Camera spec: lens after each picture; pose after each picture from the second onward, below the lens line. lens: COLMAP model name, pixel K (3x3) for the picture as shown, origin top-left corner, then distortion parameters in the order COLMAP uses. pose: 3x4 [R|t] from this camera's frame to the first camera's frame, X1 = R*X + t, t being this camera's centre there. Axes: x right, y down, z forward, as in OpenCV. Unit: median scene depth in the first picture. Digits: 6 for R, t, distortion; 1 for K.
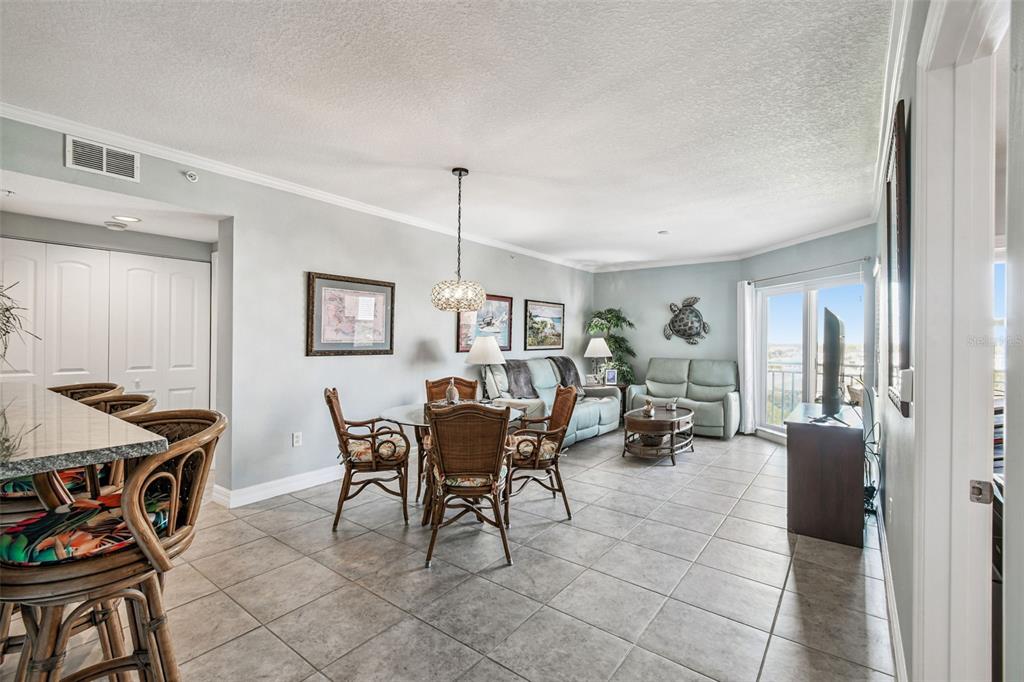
lens RADIAL K [[459.0, 0, 511.5], [0, 459.0, 341.0], [0, 0, 1]] dist [0.002872, -0.000126]
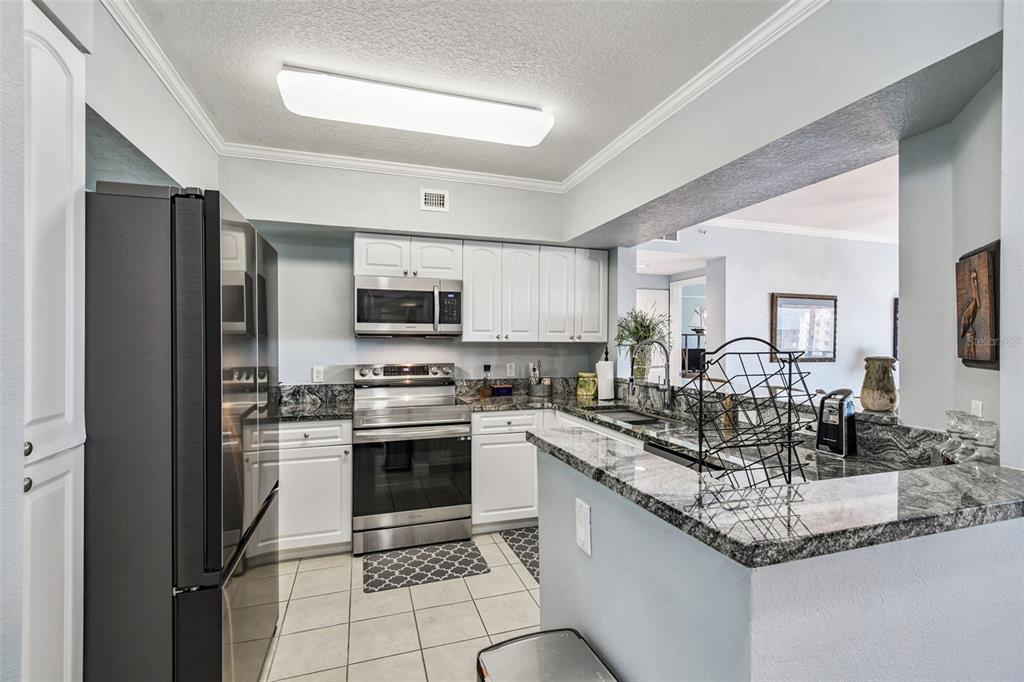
lens RADIAL K [[459.0, 0, 509.2], [0, 459.0, 342.9], [0, 0, 1]] dist [0.002872, -0.000126]
pose [[0.818889, -0.007093, -0.573908, -0.189812], [0.003524, 0.999967, -0.007332, -0.007599], [0.573941, 0.003982, 0.818887, -0.234906]]
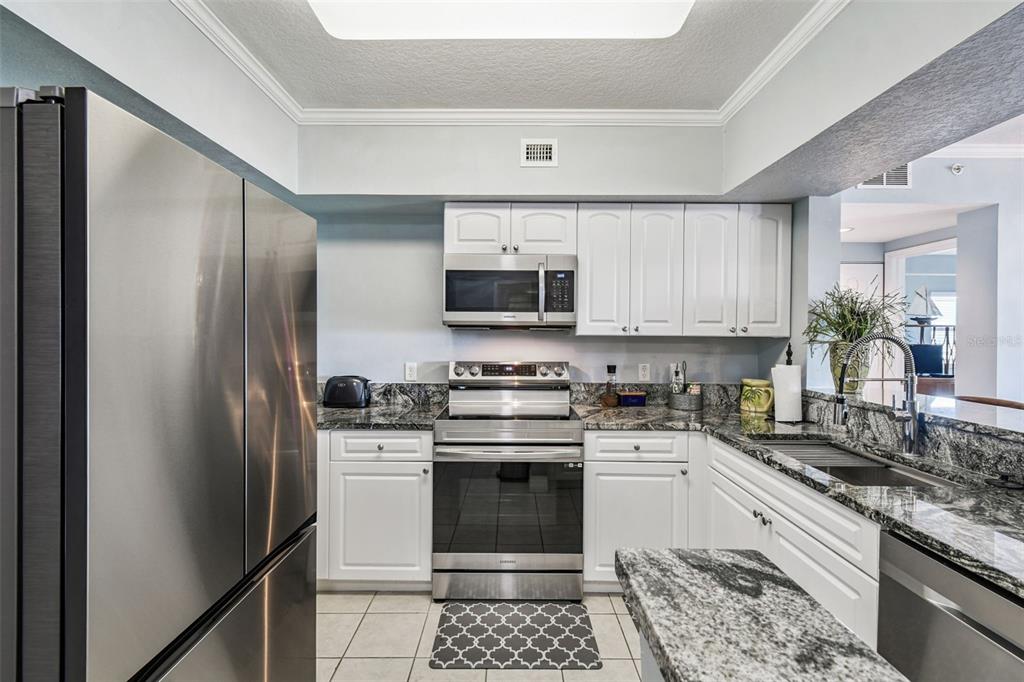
lens RADIAL K [[459.0, 0, 509.2], [0, 459.0, 333.4], [0, 0, 1]] dist [0.002872, -0.000126]
pose [[0.598531, -0.003457, -0.801092, -0.247437], [-0.004607, 0.999959, -0.007758, -0.011155], [0.801087, 0.008335, 0.598490, -0.123090]]
